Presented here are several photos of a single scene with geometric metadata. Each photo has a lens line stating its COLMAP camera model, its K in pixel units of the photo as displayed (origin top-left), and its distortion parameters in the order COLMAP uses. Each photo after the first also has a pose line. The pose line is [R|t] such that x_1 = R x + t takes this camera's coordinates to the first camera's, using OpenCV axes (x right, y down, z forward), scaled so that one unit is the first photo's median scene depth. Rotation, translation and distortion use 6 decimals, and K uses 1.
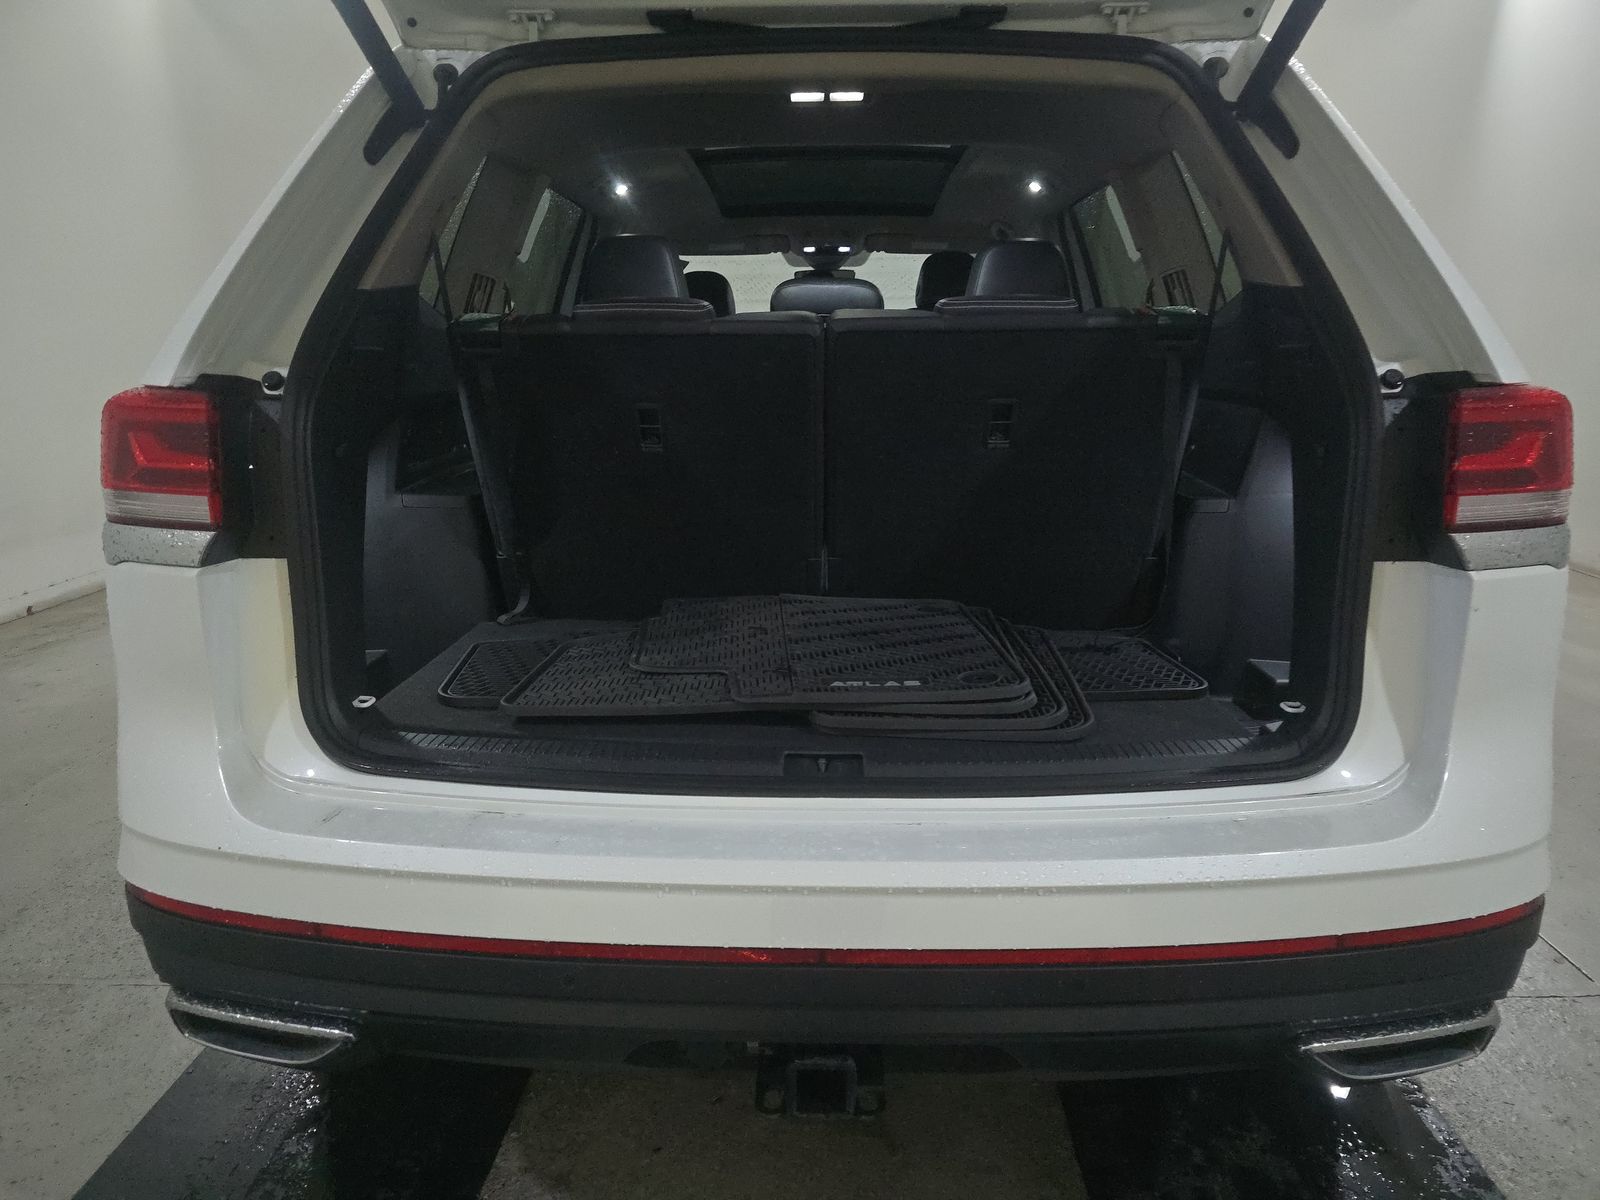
lens RADIAL K [[1068.9, 0, 801.1], [0, 1068.9, 611.9], [0, 0, 1]] dist [0.047957, -0.042447]
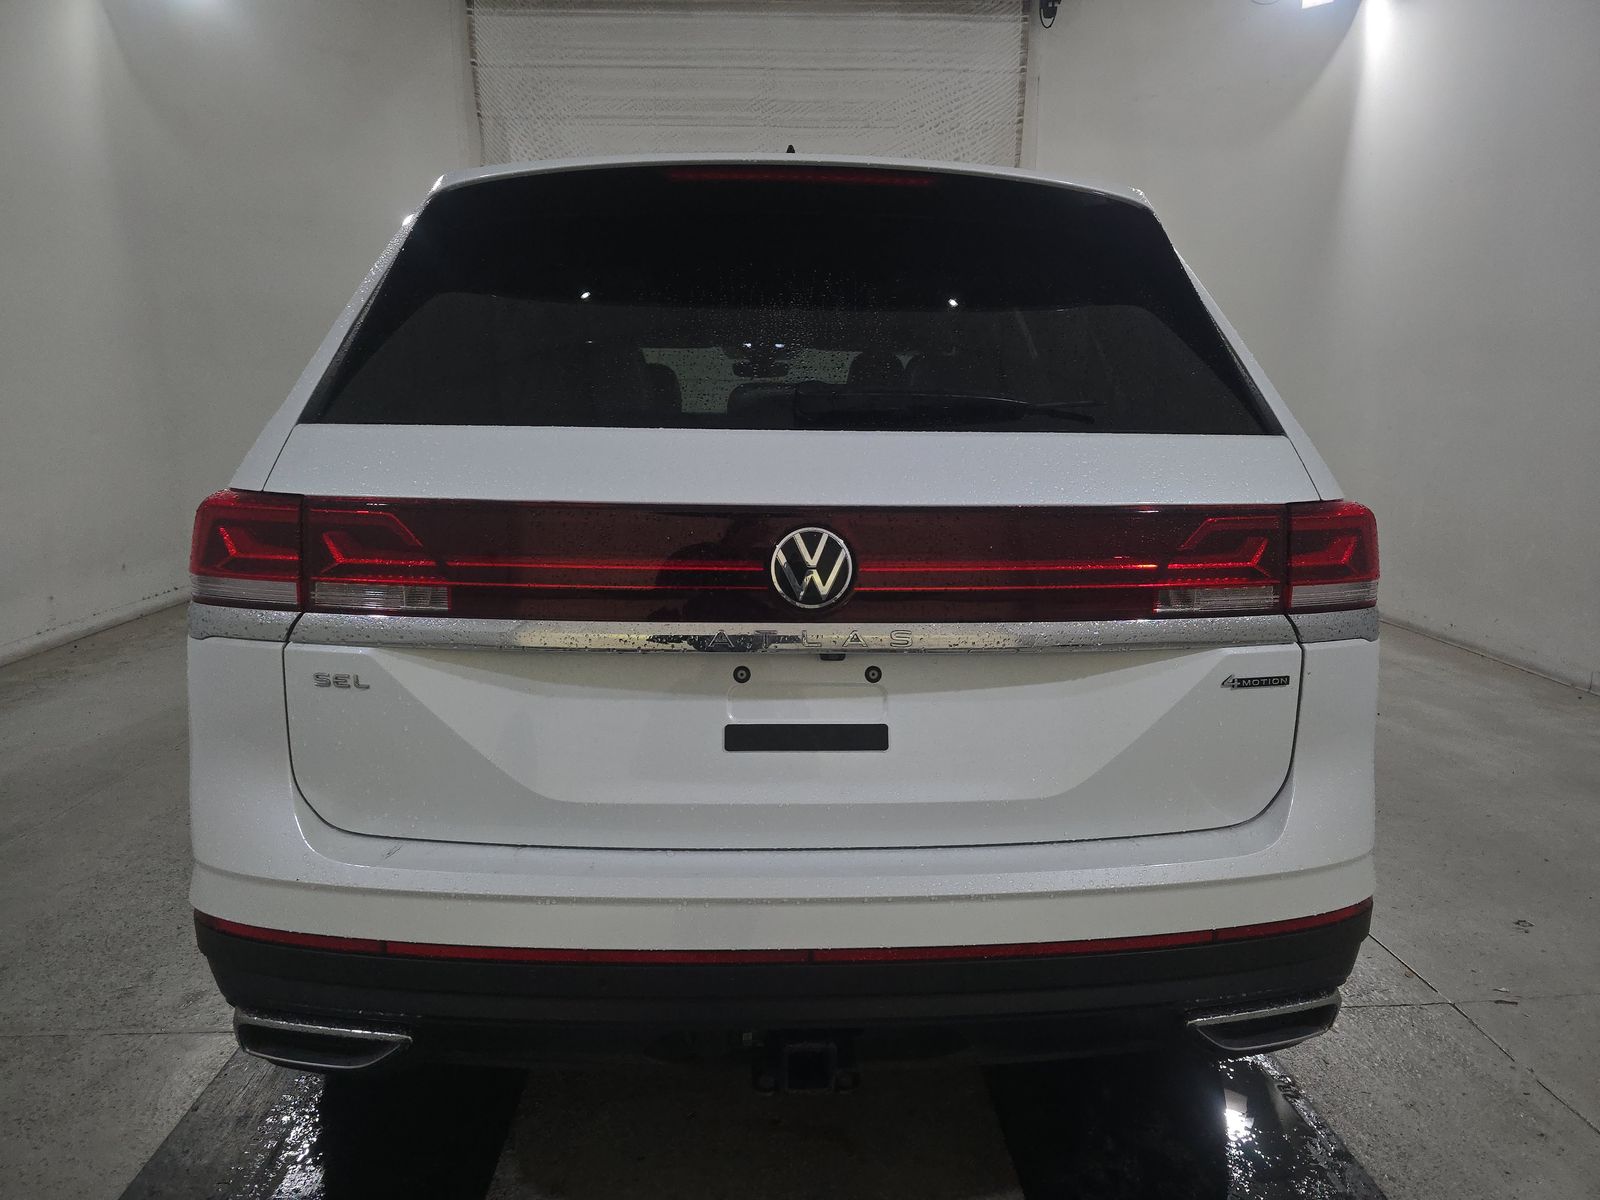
lens RADIAL K [[1068.9, 0, 801.1], [0, 1068.9, 611.9], [0, 0, 1]] dist [0.047957, -0.042447]
pose [[0.996638, 0.000922, 0.081925, -0.083564], [0.004072, 0.998143, -0.060775, 0.000719], [-0.081829, 0.060904, 0.994784, -0.226795]]
